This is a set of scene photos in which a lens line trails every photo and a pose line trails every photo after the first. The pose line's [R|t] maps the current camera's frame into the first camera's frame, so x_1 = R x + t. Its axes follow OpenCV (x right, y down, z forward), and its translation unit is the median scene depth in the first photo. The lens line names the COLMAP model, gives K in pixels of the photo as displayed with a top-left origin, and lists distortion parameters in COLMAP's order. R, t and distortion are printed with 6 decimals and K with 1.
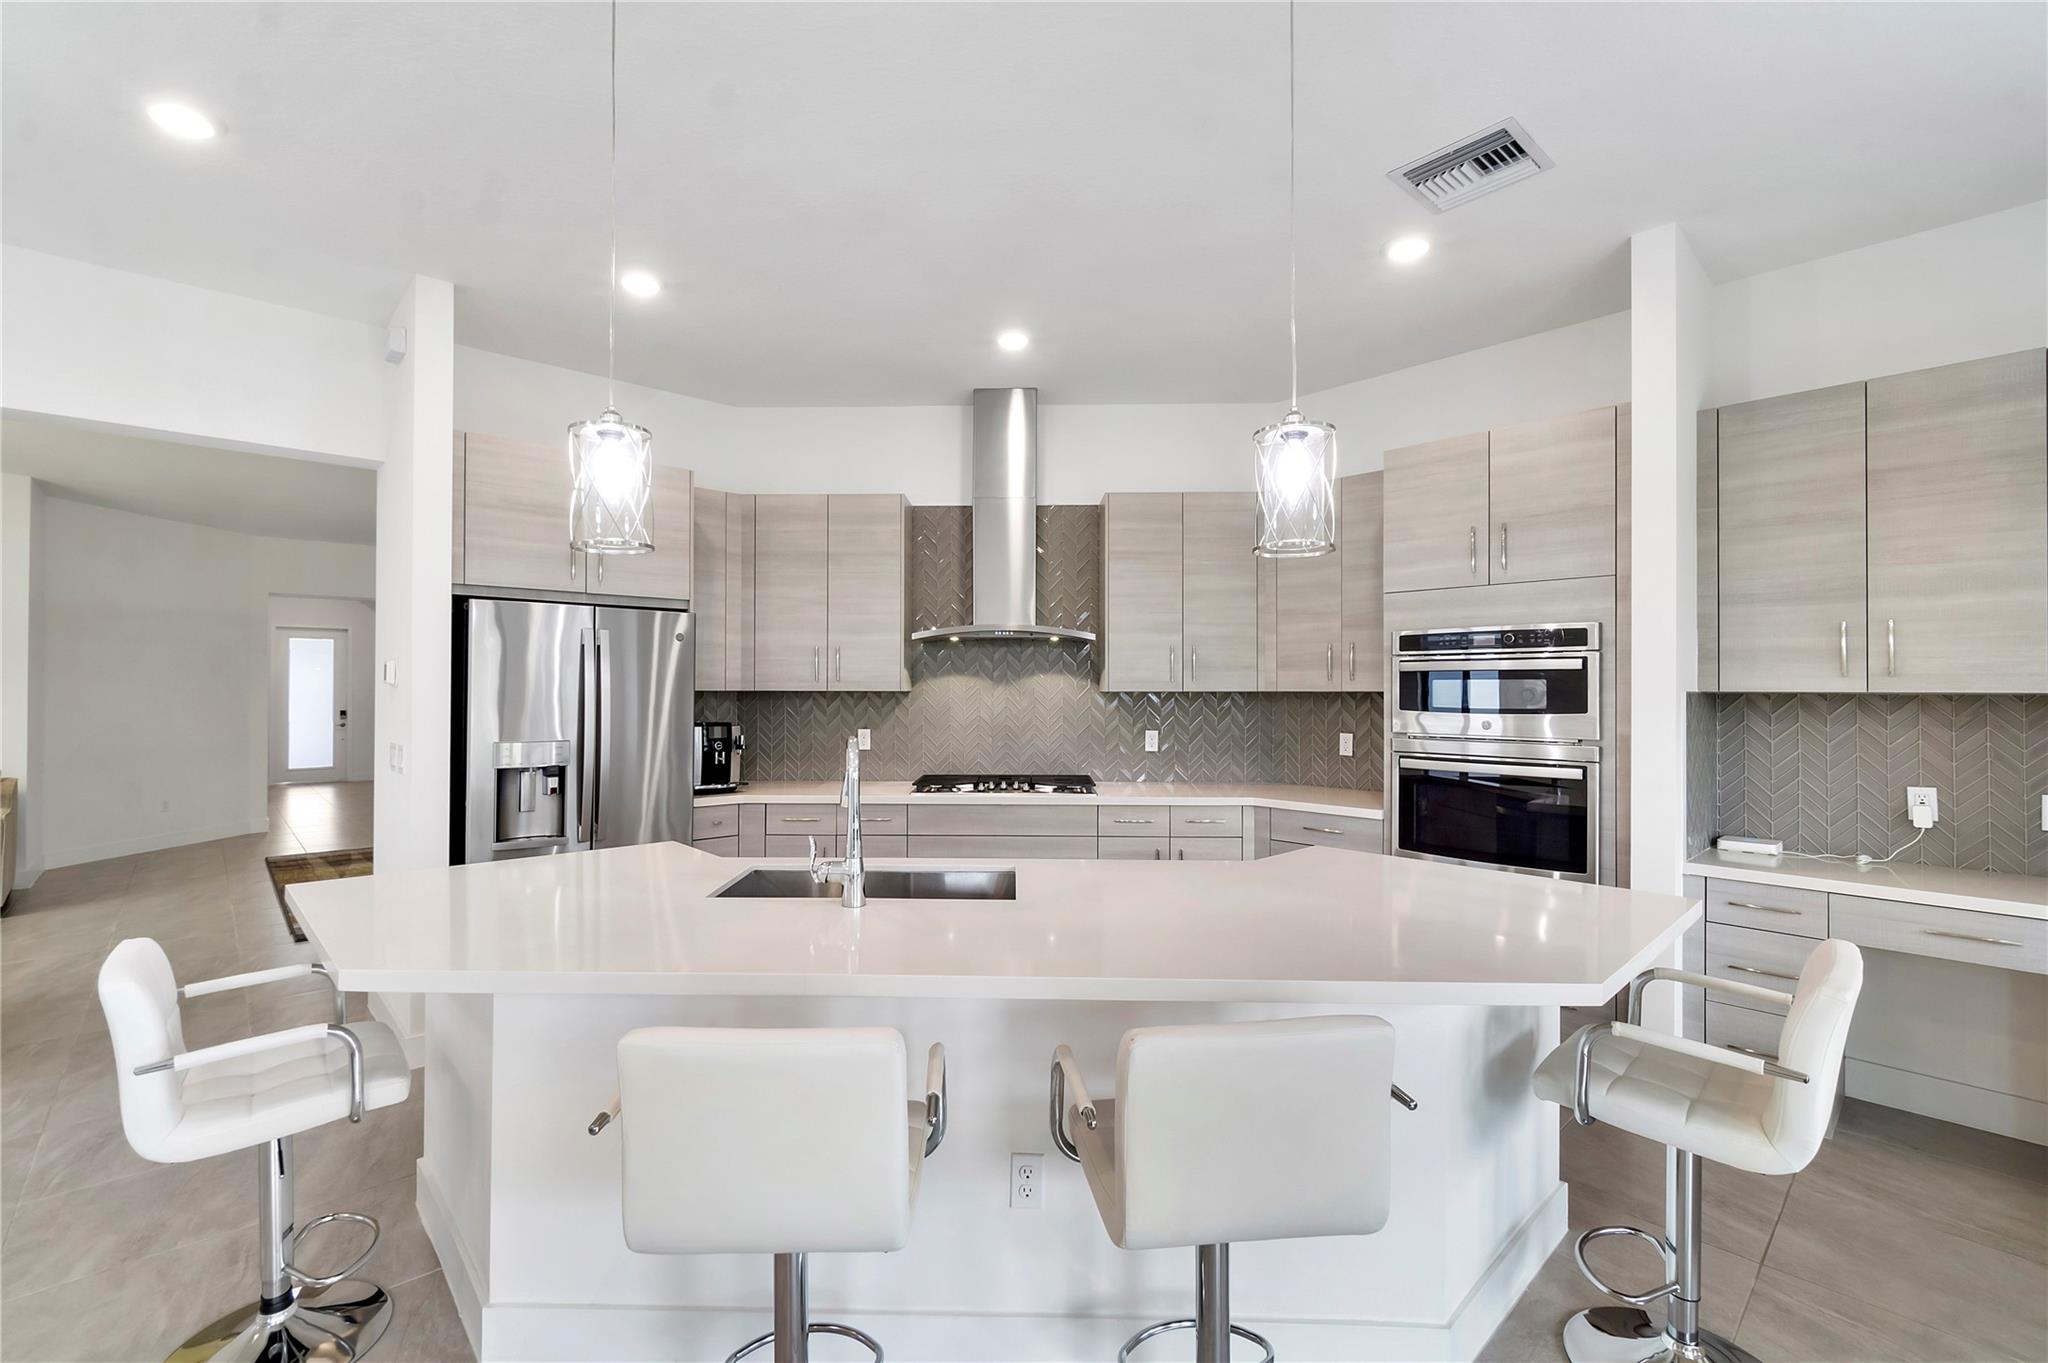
lens RADIAL K [[889.5, 0, 994.1], [0, 889.5, 683.9], [0, 0, 1]] dist [-0.020619, 0.000112]
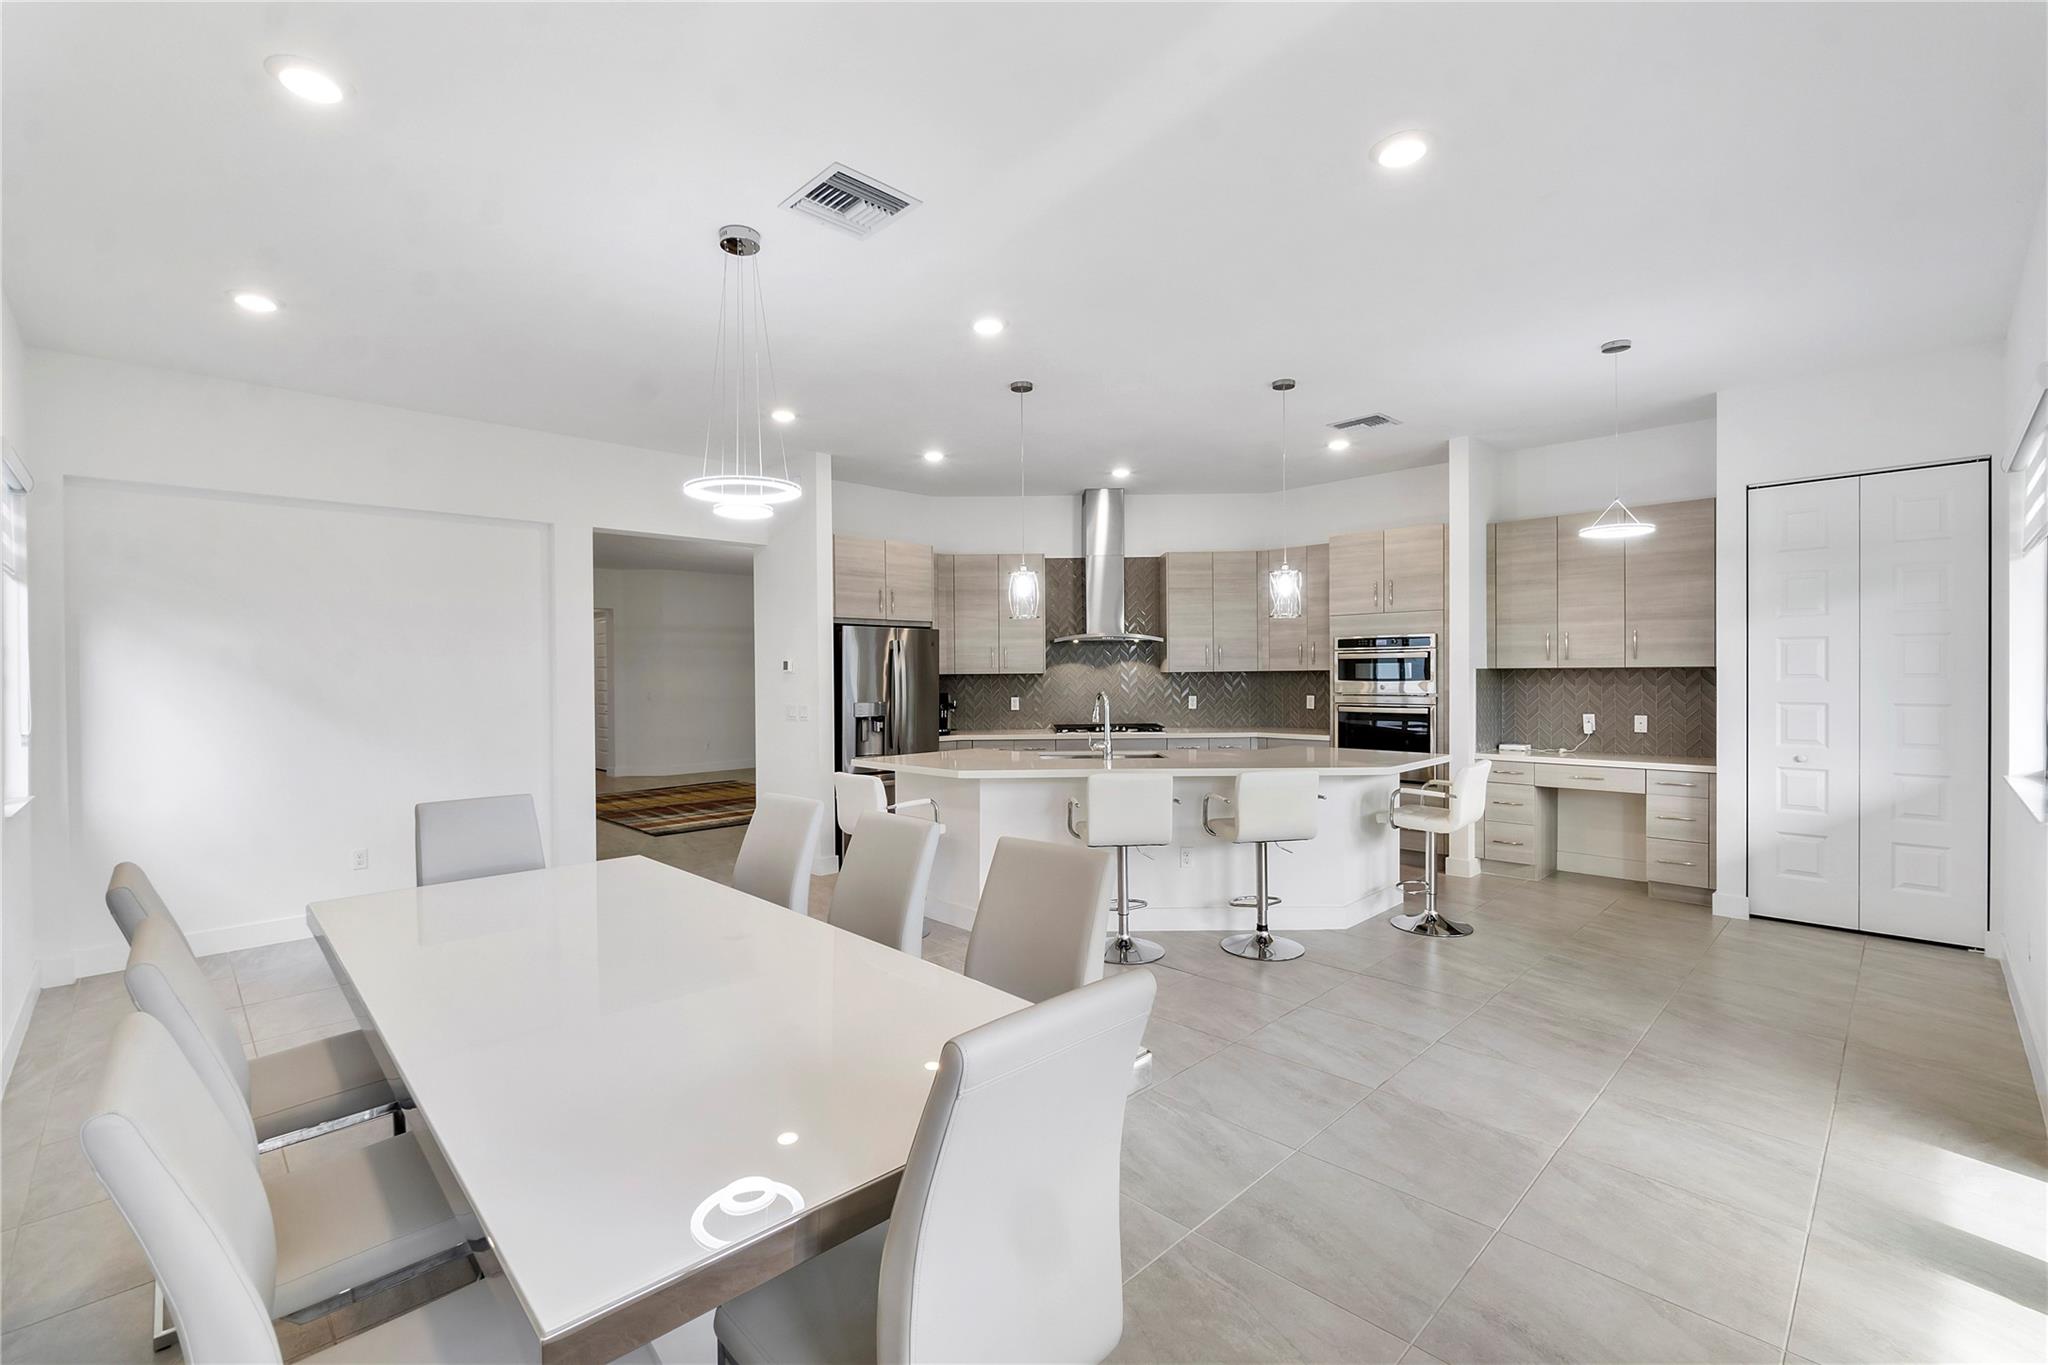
lens RADIAL K [[876.9, 0, 1024.0], [0, 876.9, 682.5], [0, 0, 1]] dist [0.000951, 0.000036]
pose [[0.998520, -0.012061, 0.053029, -0.271065], [0.011197, 0.999800, 0.016551, -0.002809], [-0.053218, -0.015933, 0.998456, -0.734208]]
